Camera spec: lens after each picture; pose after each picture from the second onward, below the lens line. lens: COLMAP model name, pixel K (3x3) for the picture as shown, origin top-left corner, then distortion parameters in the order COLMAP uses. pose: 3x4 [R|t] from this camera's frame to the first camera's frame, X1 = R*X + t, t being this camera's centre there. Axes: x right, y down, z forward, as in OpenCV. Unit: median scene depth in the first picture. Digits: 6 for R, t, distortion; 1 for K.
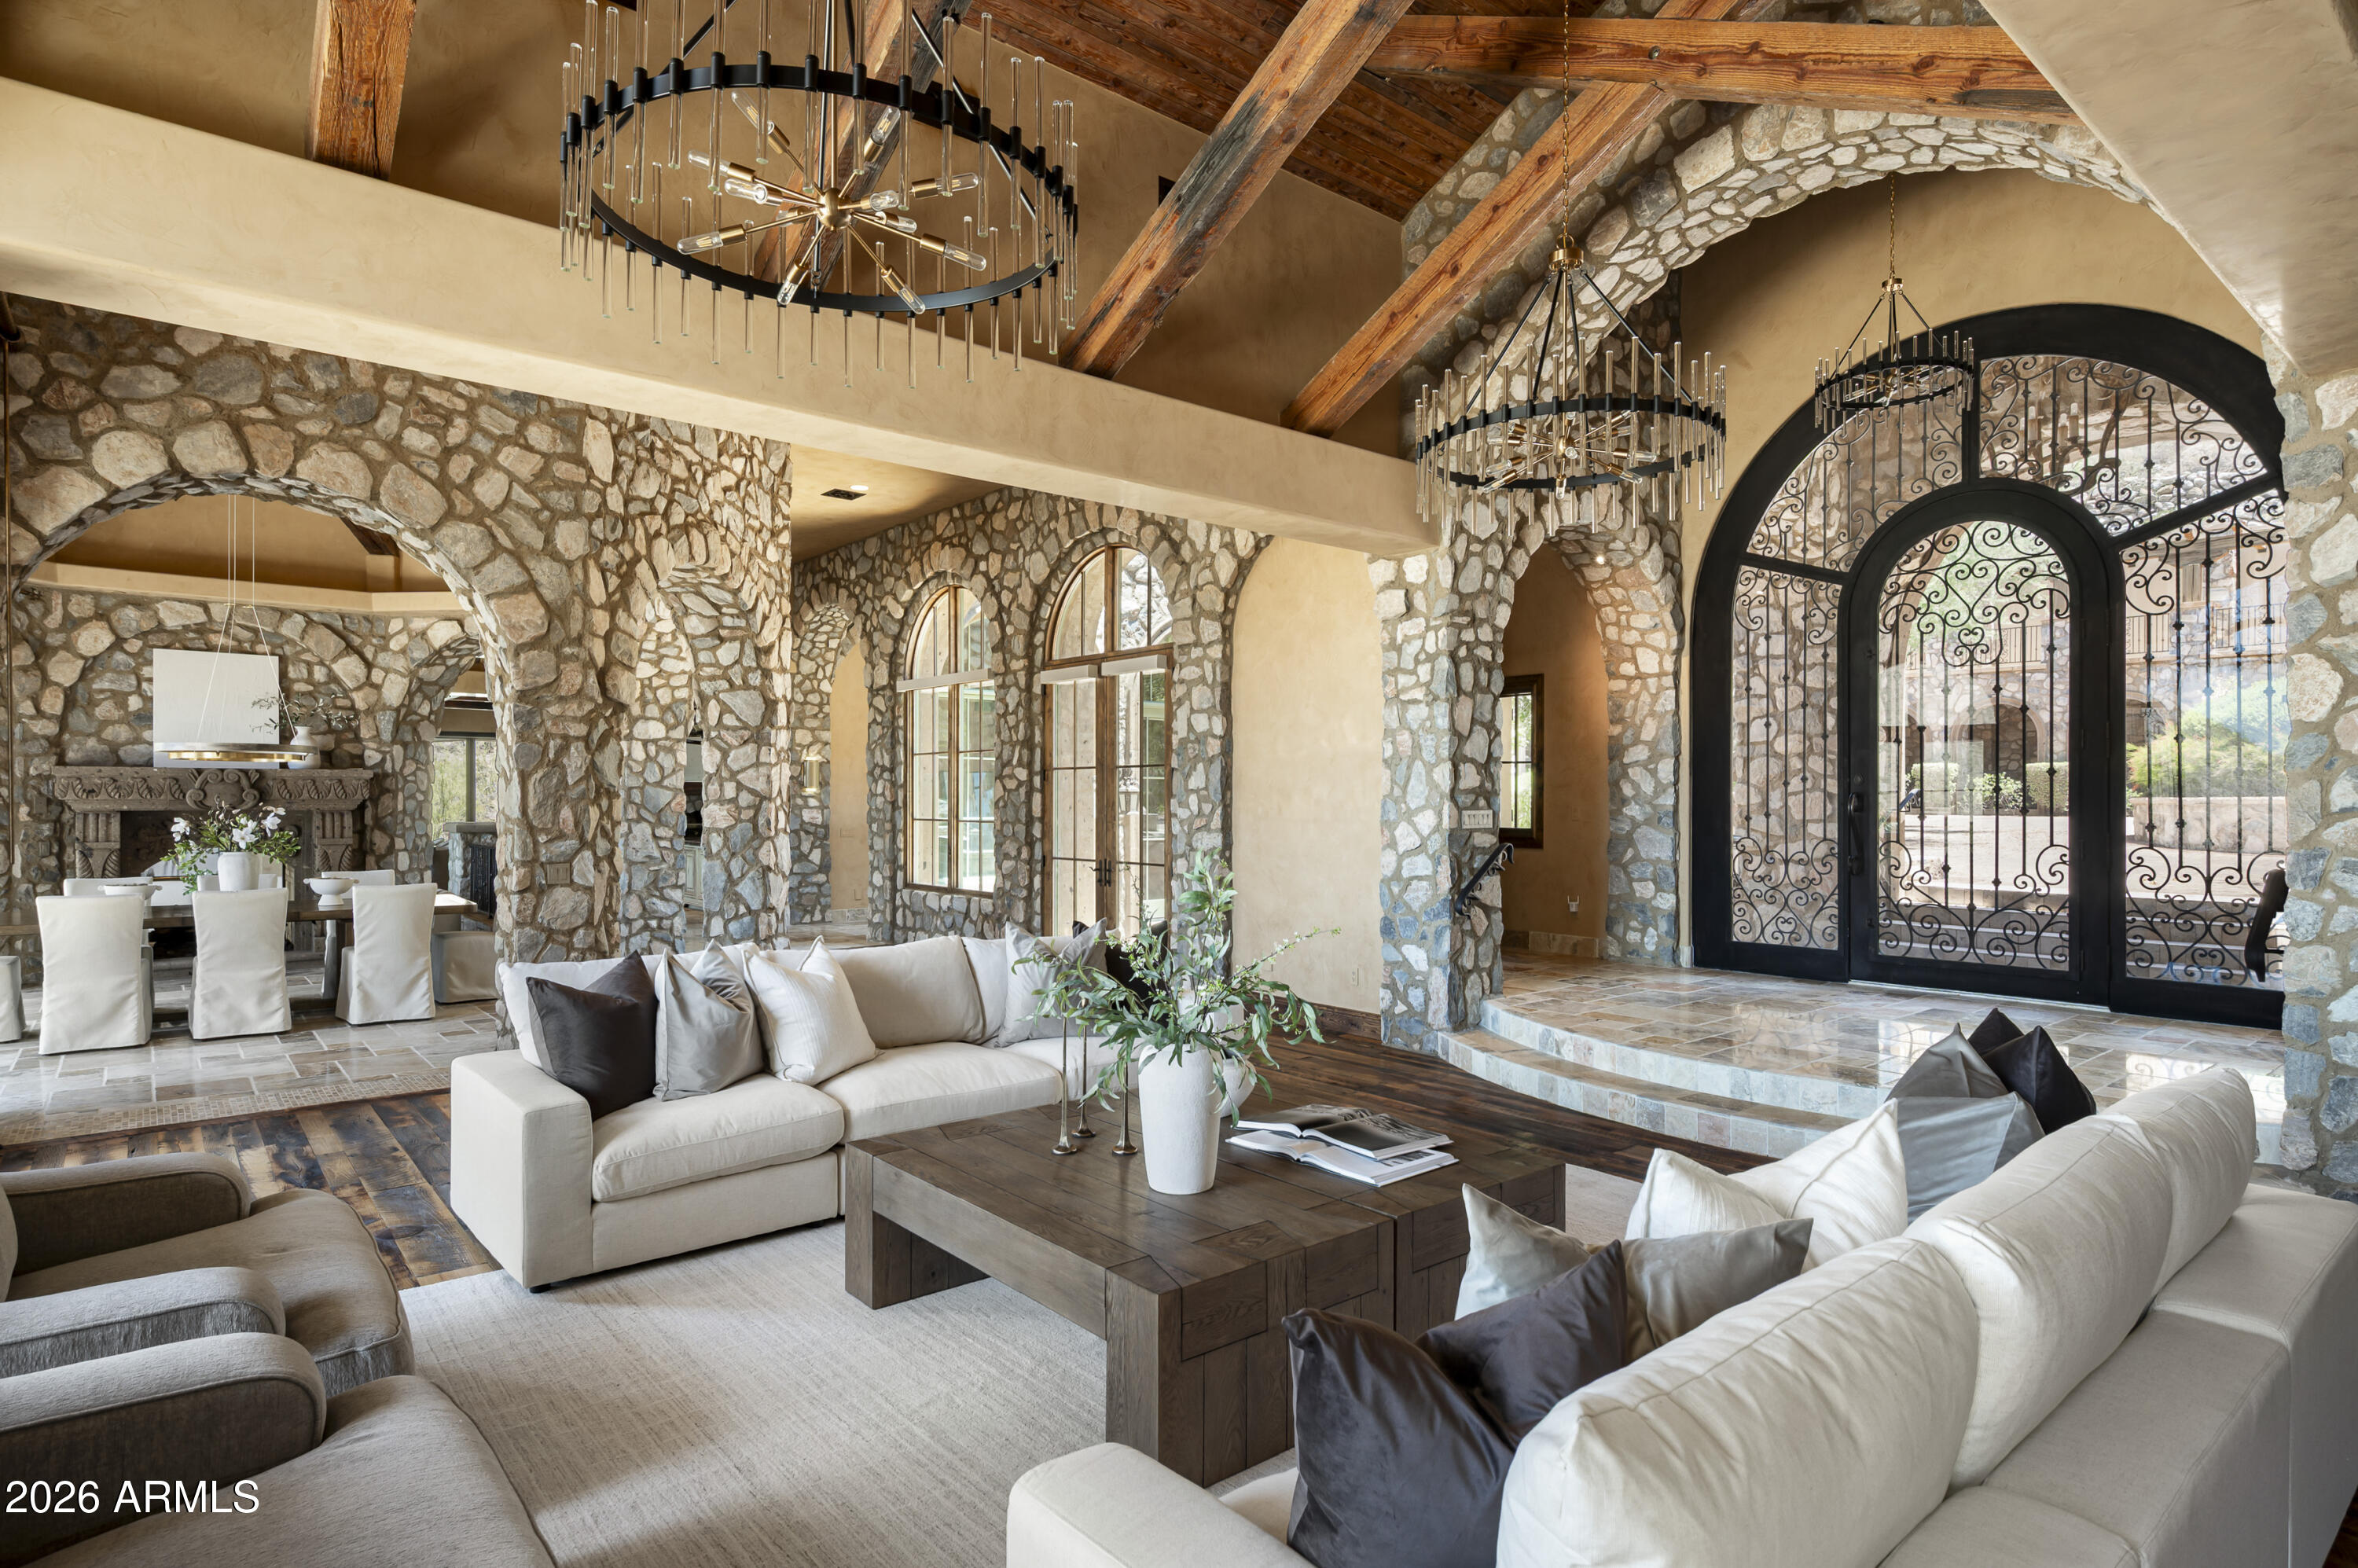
lens RADIAL K [[1224.6, 0, 1174.1], [0, 1224.6, 798.5], [0, 0, 1]] dist [-0.003082, -0.000491]
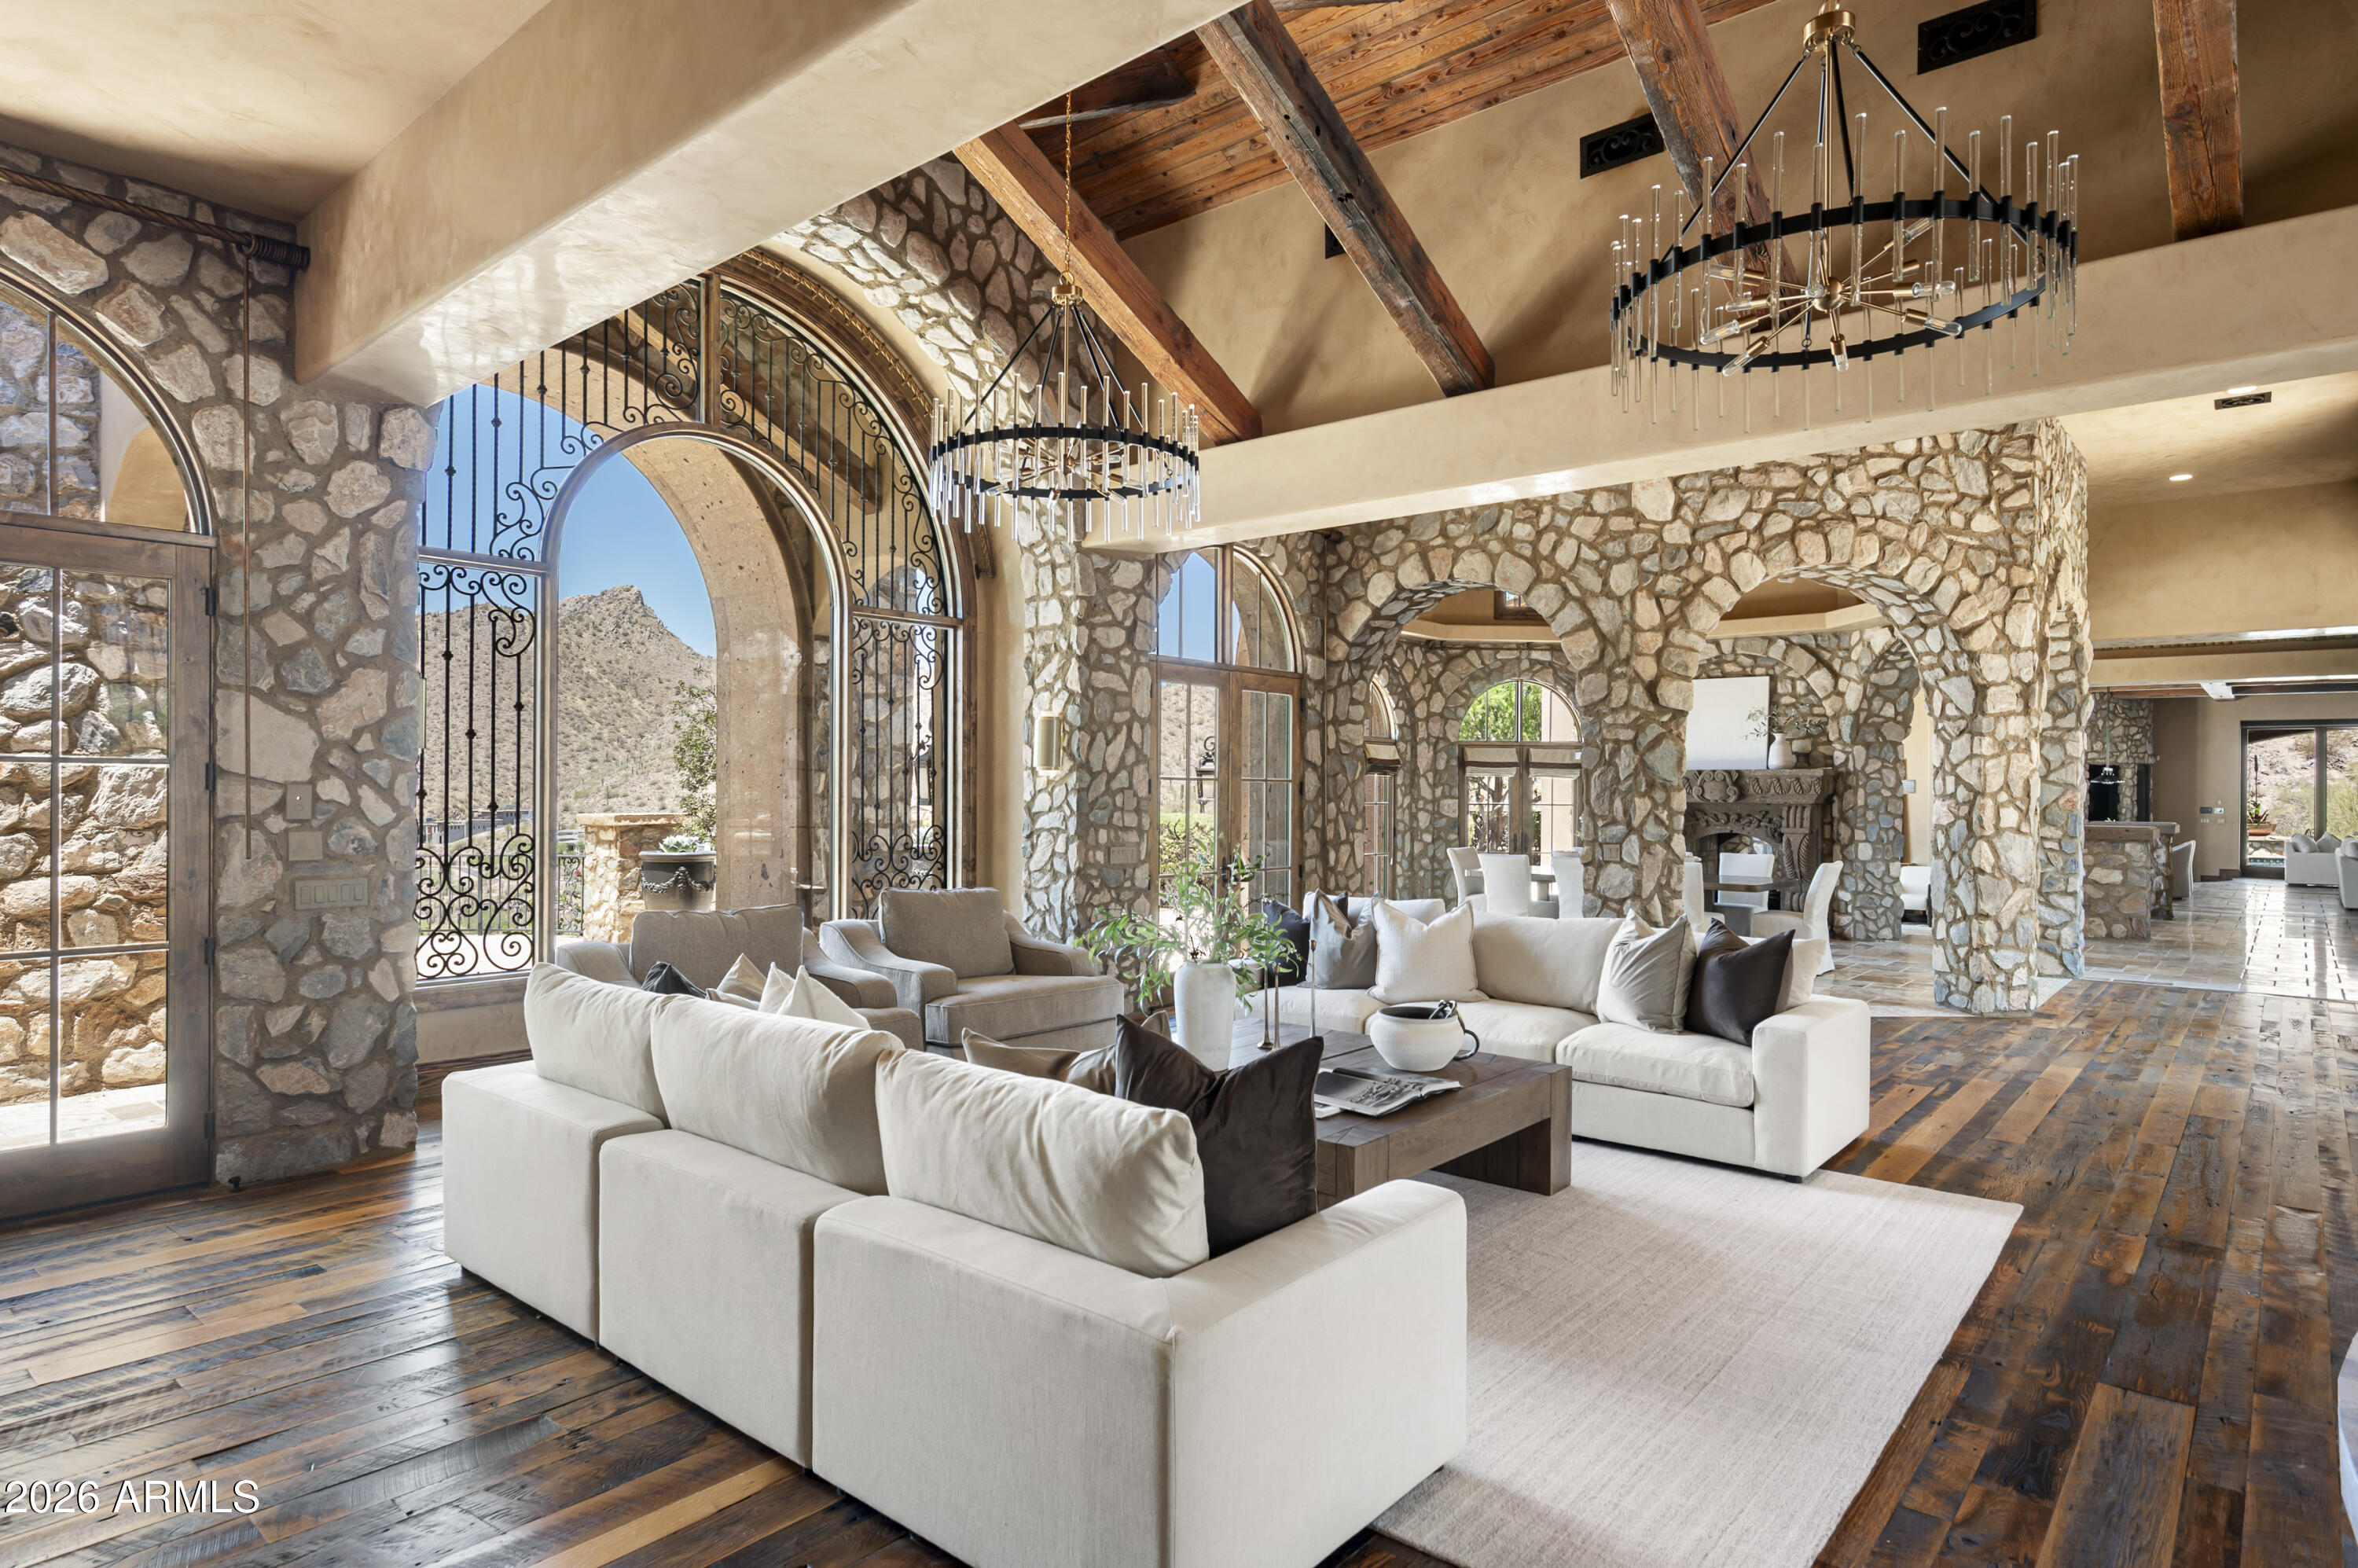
lens RADIAL K [[1312.6, 0, 1211.0], [0, 1312.6, 789.4], [0, 0, 1]] dist [-0.006049, -0.001008]
pose [[0.180877, -0.001506, -0.983505, 0.524270], [-0.006141, 0.999978, -0.002660, 0.002917], [0.983487, 0.006521, 0.180864, 0.265032]]
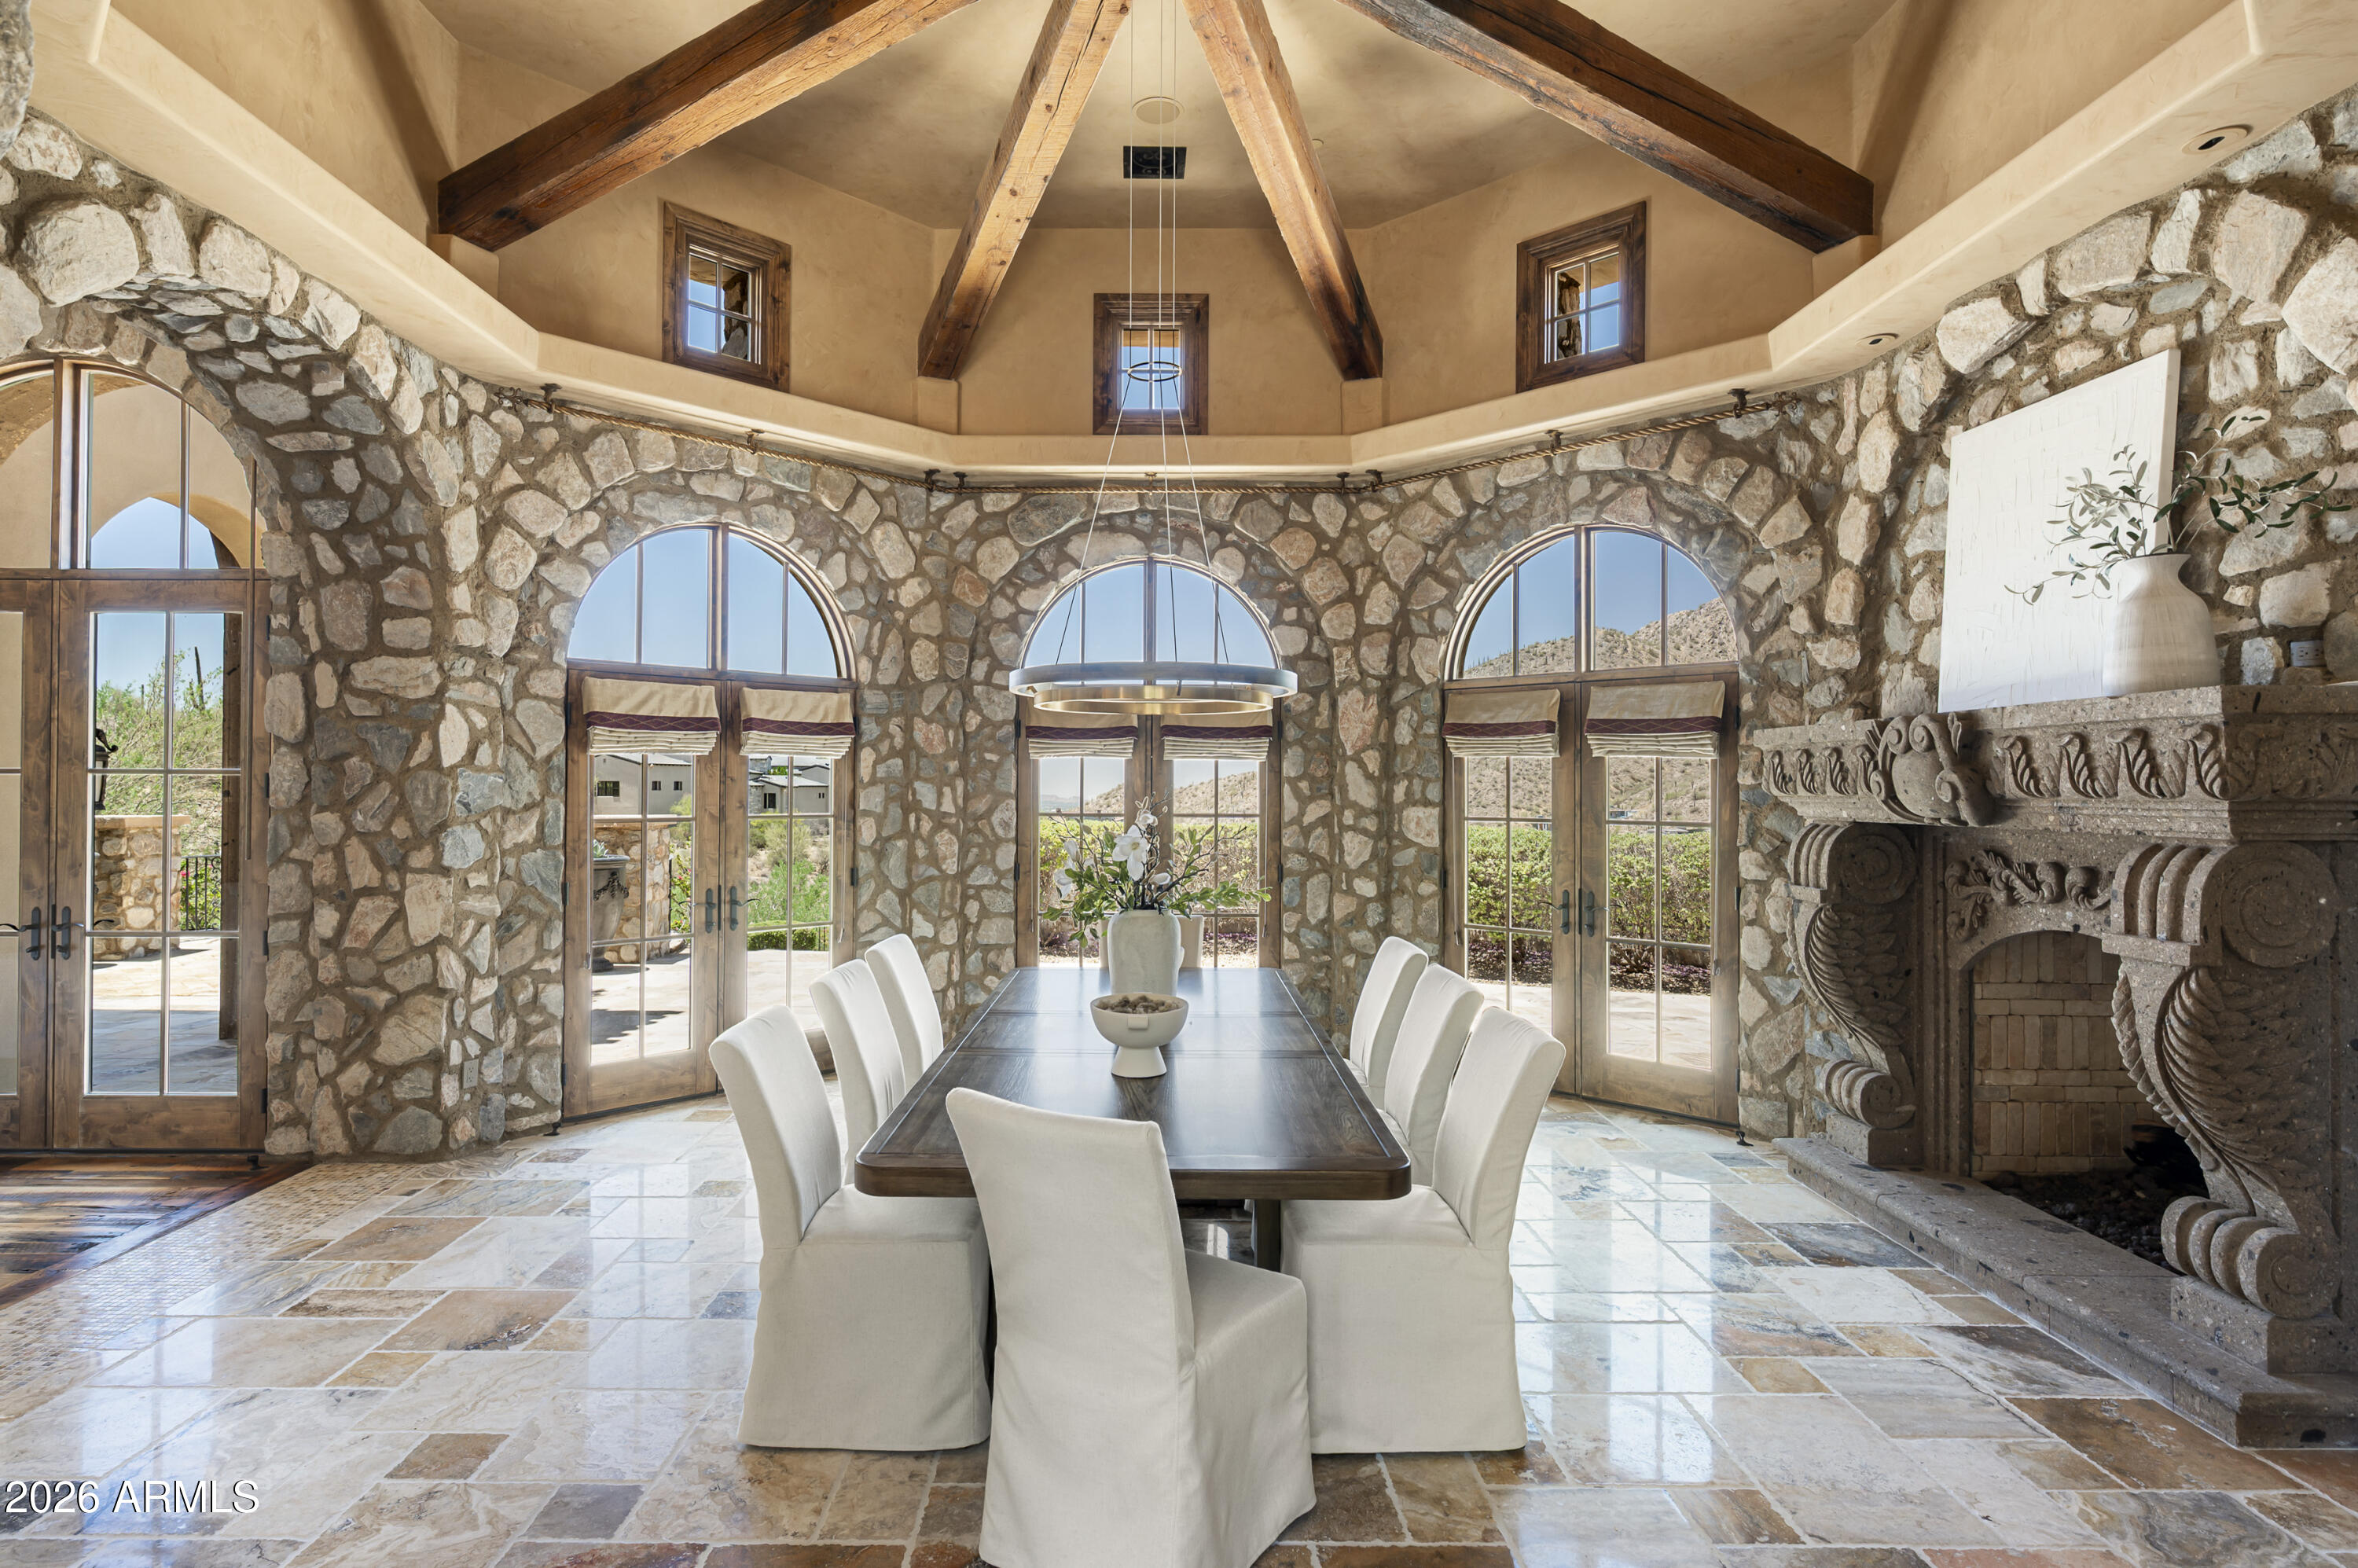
lens RADIAL K [[1224.6, 0, 1160.9], [0, 1224.6, 776.5], [0, 0, 1]] dist [-0.003082, -0.000491]
pose [[-0.642875, -0.010139, -0.765904, -0.381568], [-0.003572, 0.999941, -0.010239, -0.001300], [0.765963, -0.003846, -0.642874, 1.188029]]
